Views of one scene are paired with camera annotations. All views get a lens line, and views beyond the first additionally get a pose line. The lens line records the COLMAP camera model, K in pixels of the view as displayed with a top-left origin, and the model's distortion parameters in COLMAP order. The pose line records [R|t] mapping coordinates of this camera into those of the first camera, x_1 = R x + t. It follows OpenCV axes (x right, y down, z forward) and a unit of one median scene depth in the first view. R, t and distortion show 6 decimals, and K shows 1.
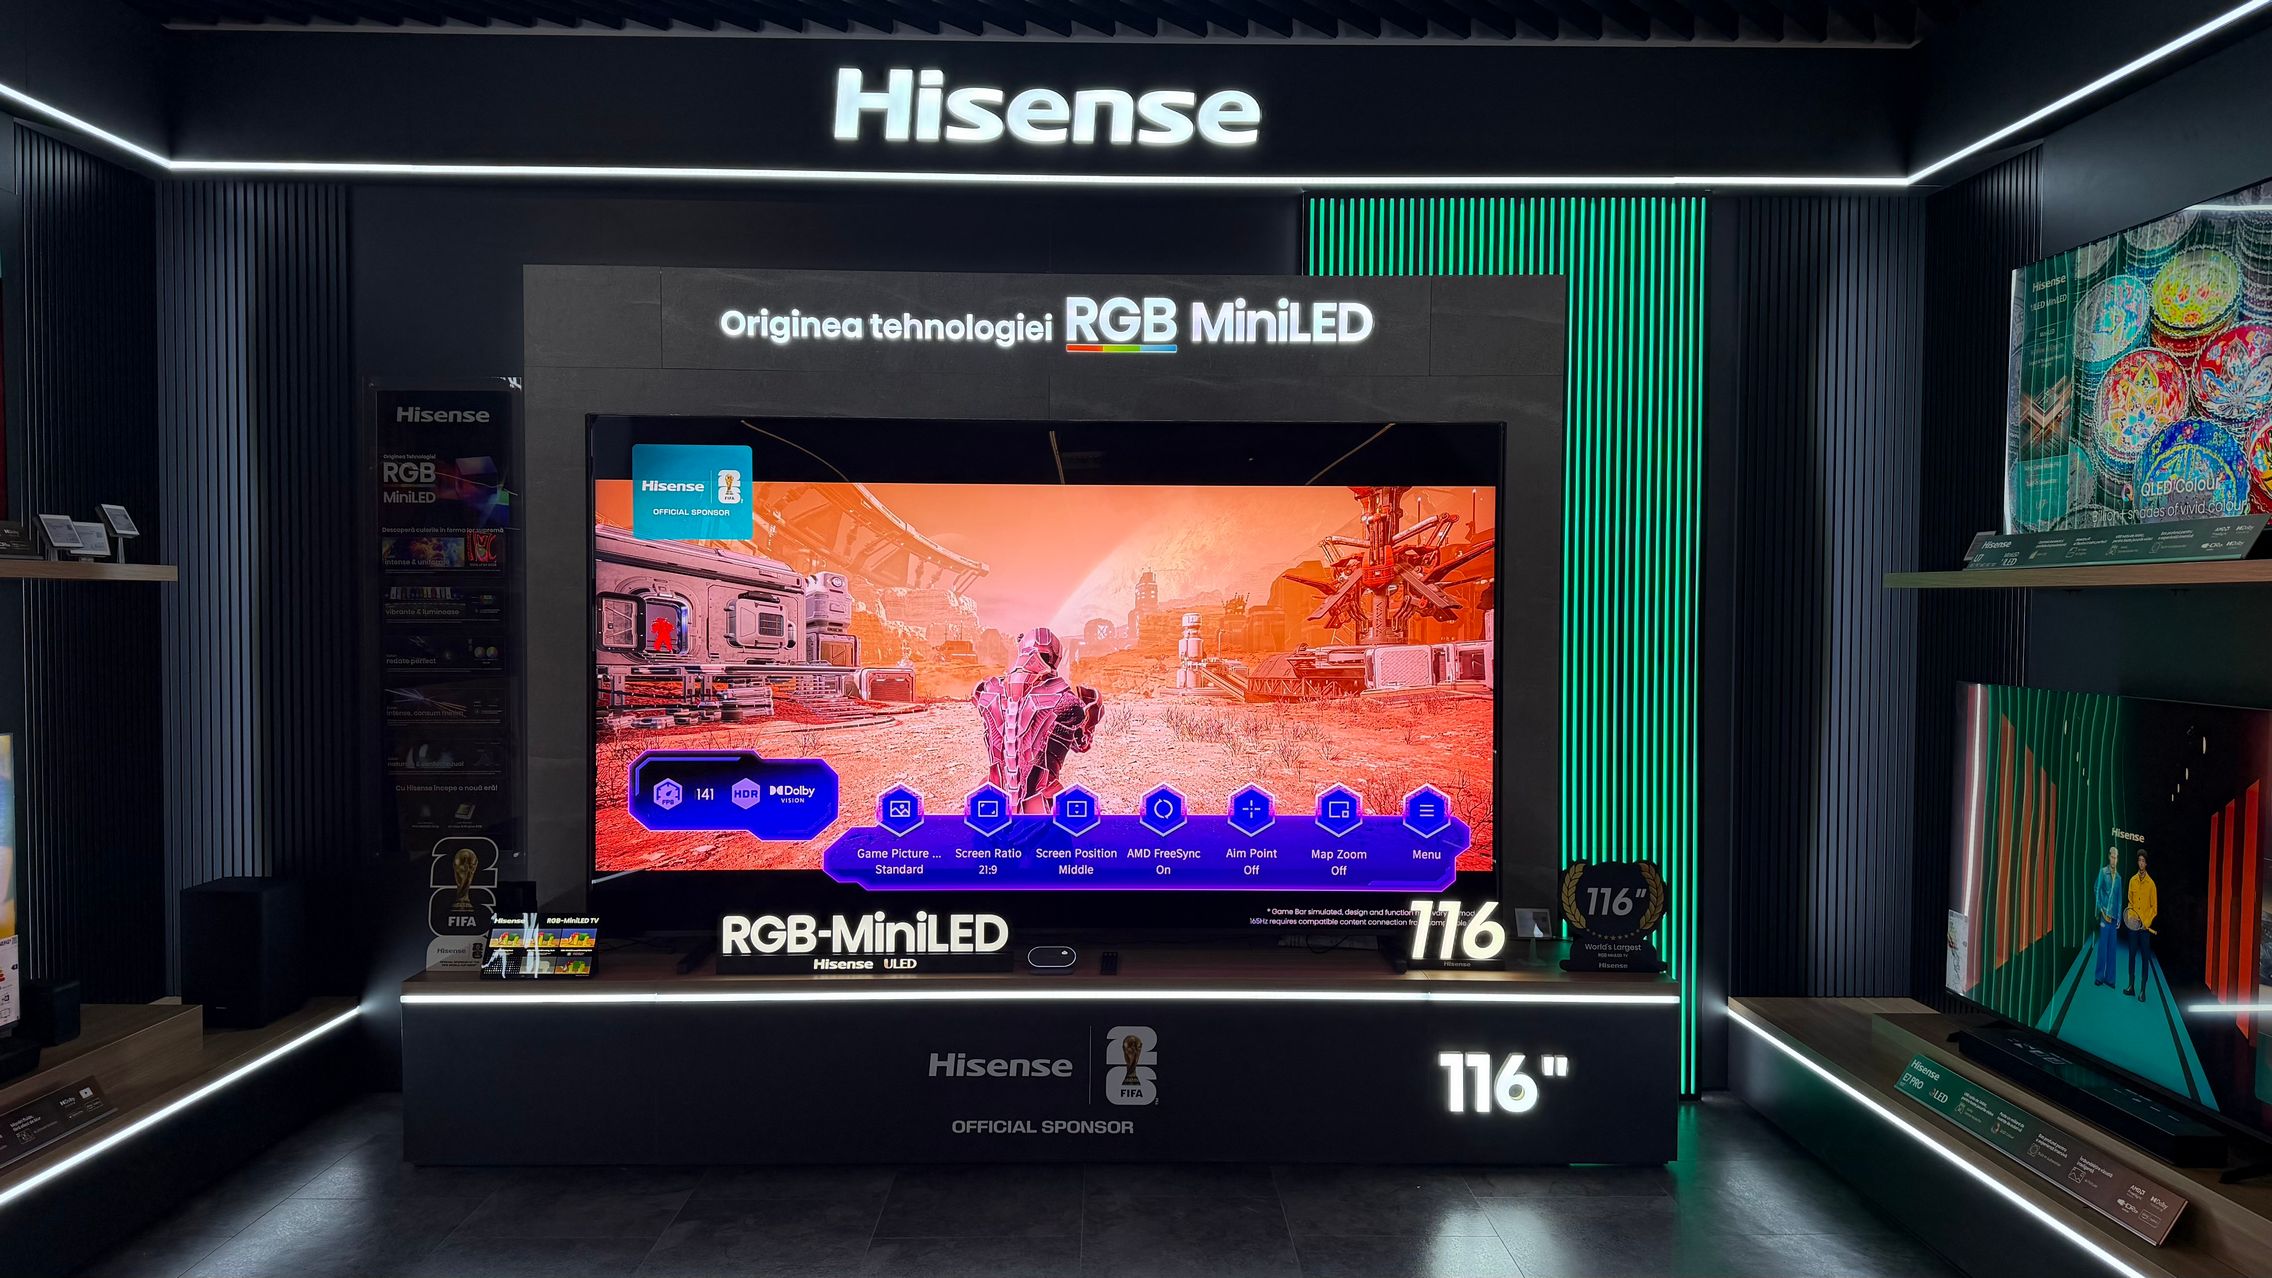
lens RADIAL K [[1564.6, 0, 1149.1], [0, 1564.6, 639.7], [0, 0, 1]] dist [0.063400, -0.125085]
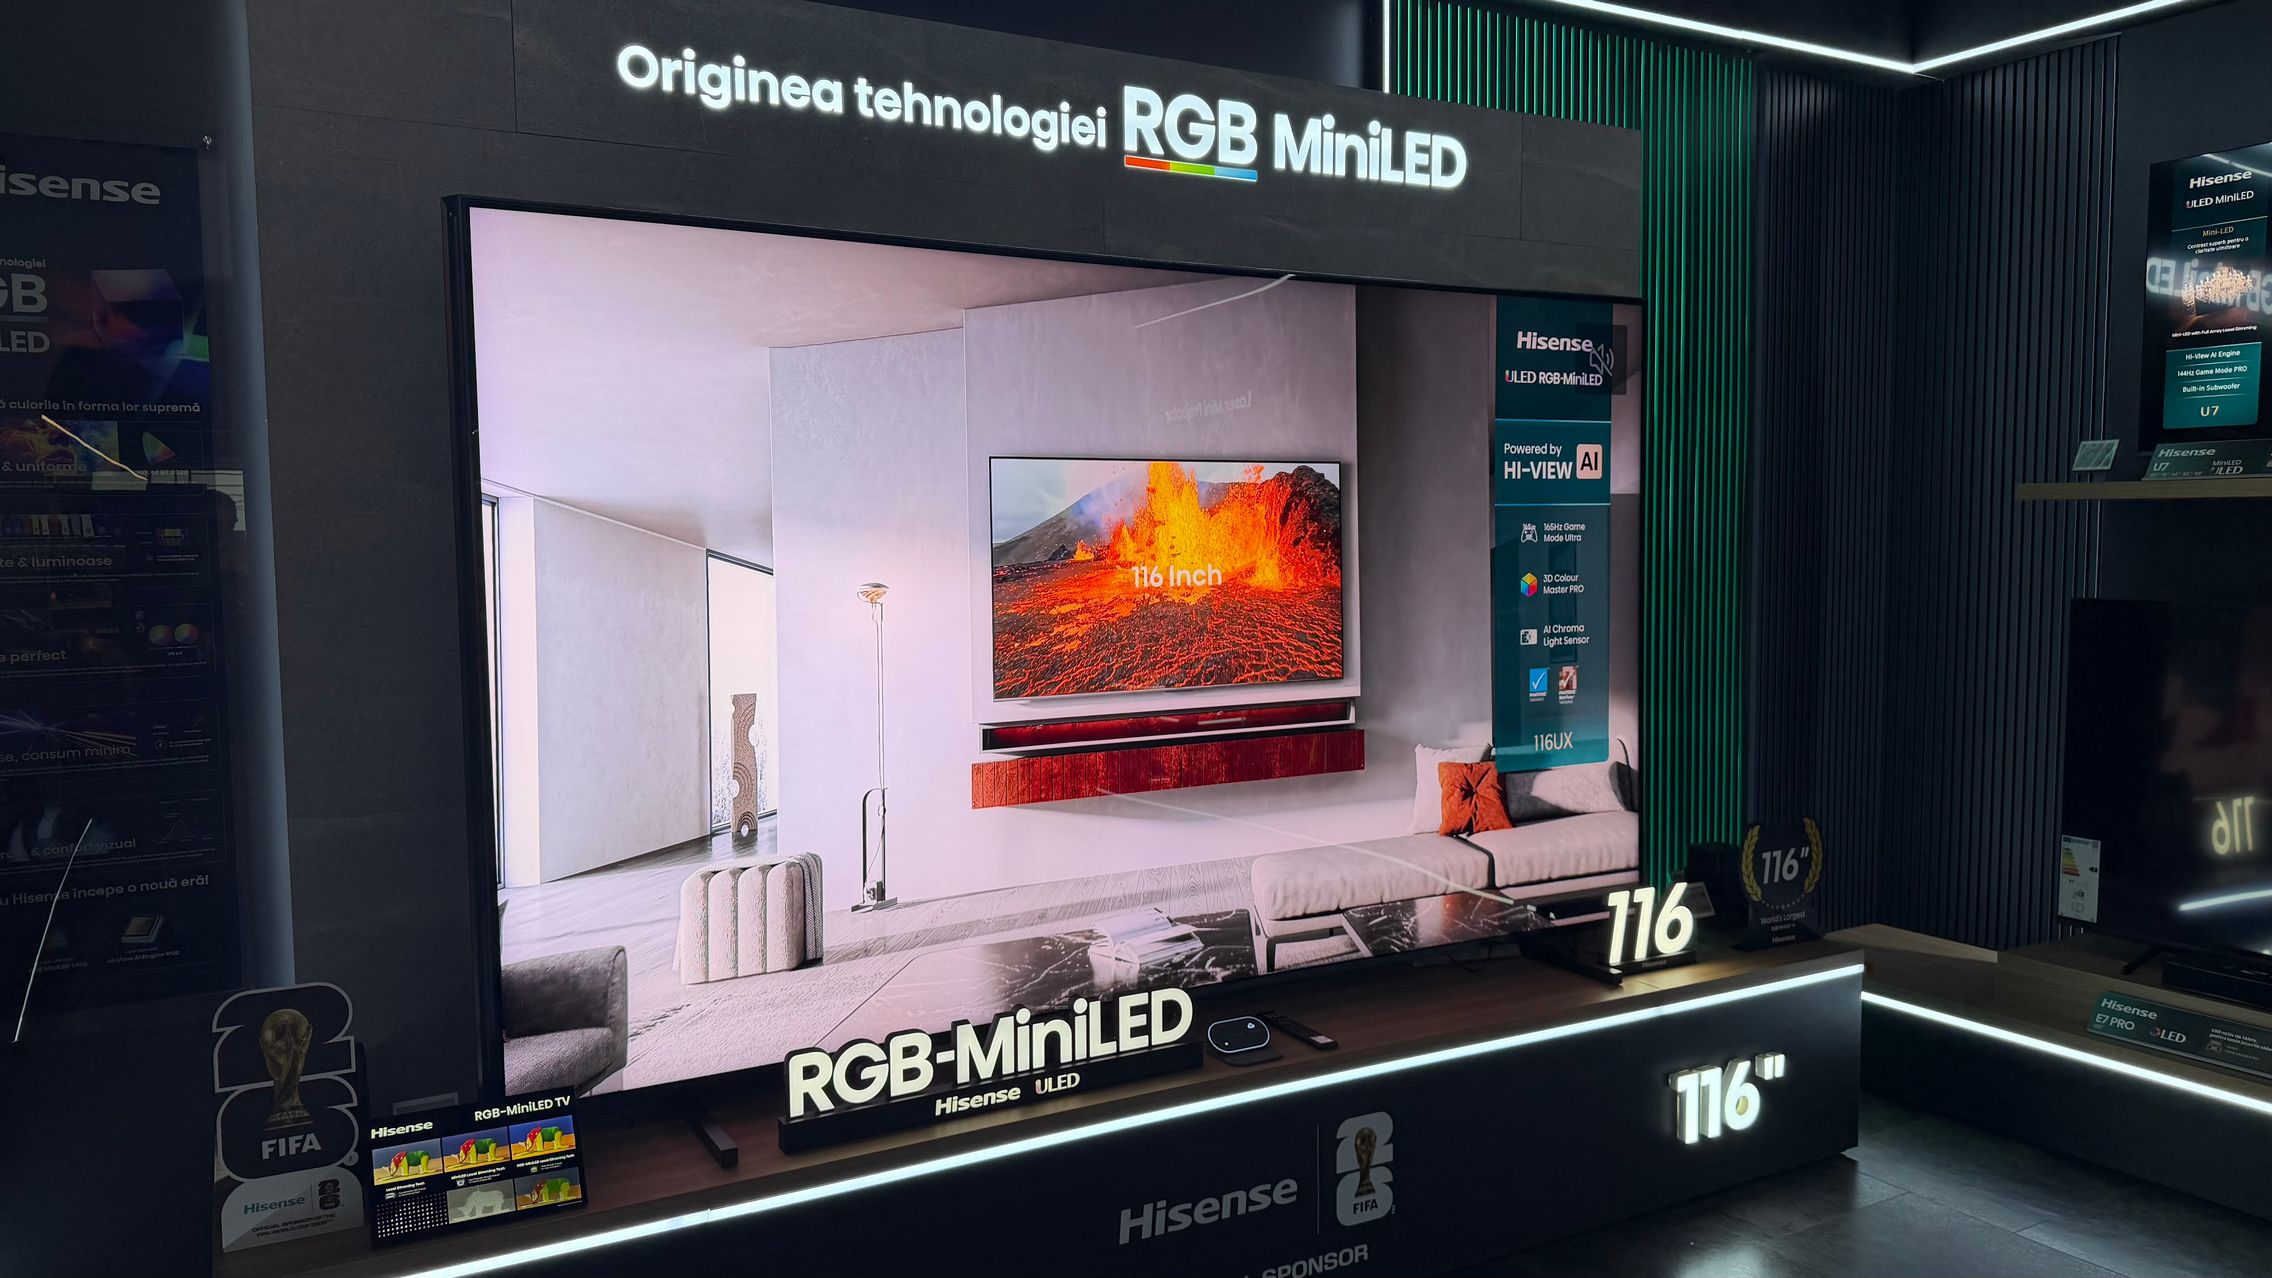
lens RADIAL K [[1564.6, 0, 1121.1], [0, 1564.6, 648.6], [0, 0, 1]] dist [0.063400, -0.125085]
pose [[0.887026, -0.048036, 0.459213, -0.416654], [0.026006, 0.998192, 0.054181, -0.008527], [-0.460986, -0.036118, 0.886672, 0.406042]]
